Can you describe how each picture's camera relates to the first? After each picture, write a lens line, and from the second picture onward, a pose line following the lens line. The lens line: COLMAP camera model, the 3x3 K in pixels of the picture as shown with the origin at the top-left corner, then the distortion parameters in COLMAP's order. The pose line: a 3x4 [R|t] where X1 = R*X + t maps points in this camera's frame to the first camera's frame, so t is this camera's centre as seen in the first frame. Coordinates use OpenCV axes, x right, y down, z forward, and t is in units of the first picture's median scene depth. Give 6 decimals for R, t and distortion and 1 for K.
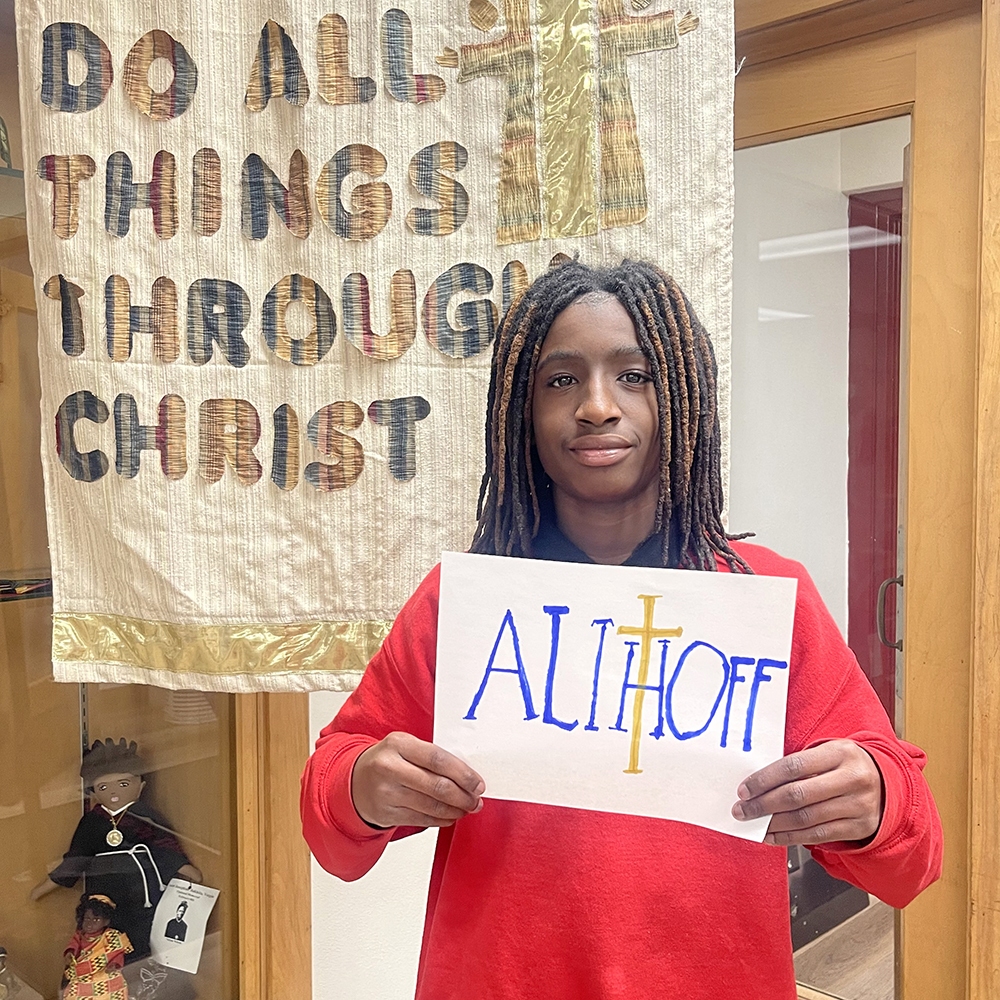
lens RADIAL K [[1201.9, 0, 456.7], [0, 1201.9, 489.7], [0, 0, 1]] dist [0.024099, -0.060943]
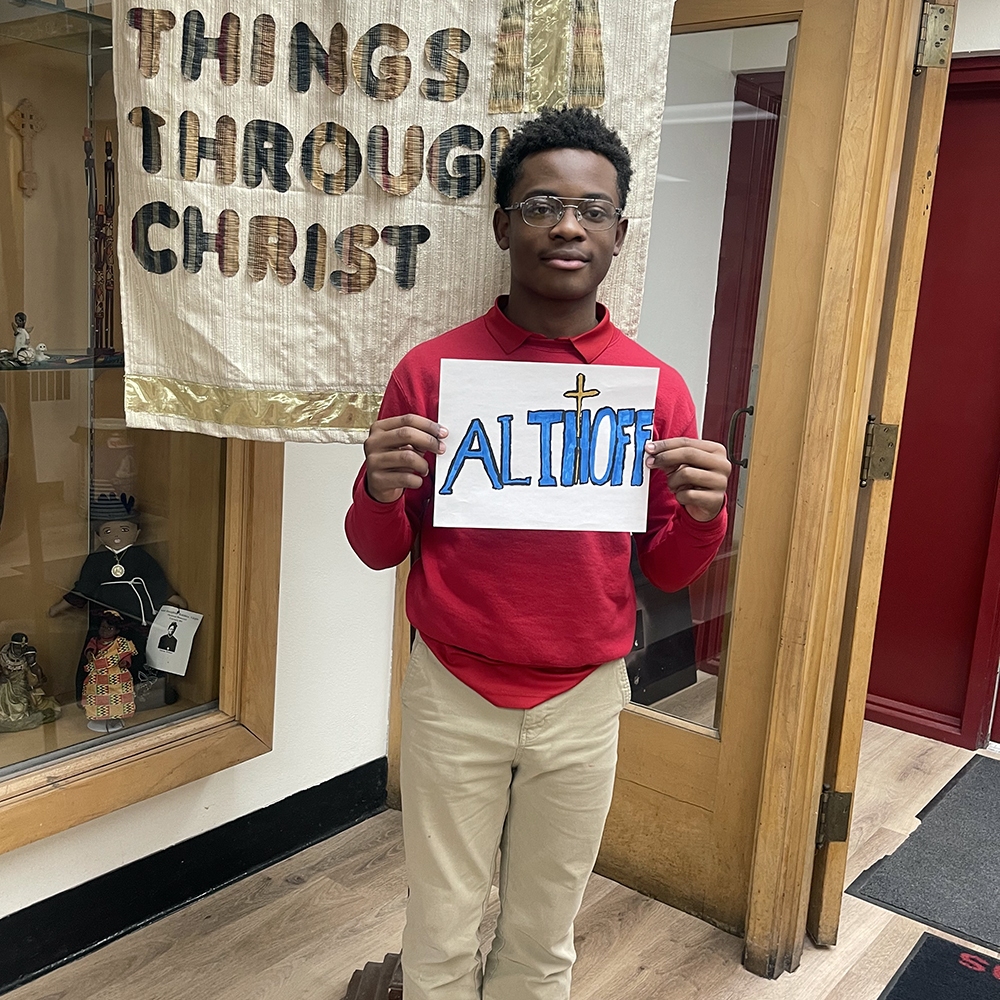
lens RADIAL K [[1201.9, 0, 456.7], [0, 1201.9, 489.7], [0, 0, 1]] dist [0.024099, -0.060943]
pose [[0.991594, 0.047024, 0.120544, -0.136184], [-0.063377, 0.988729, 0.135640, 0.027622], [-0.112807, -0.142139, 0.983398, -0.345138]]
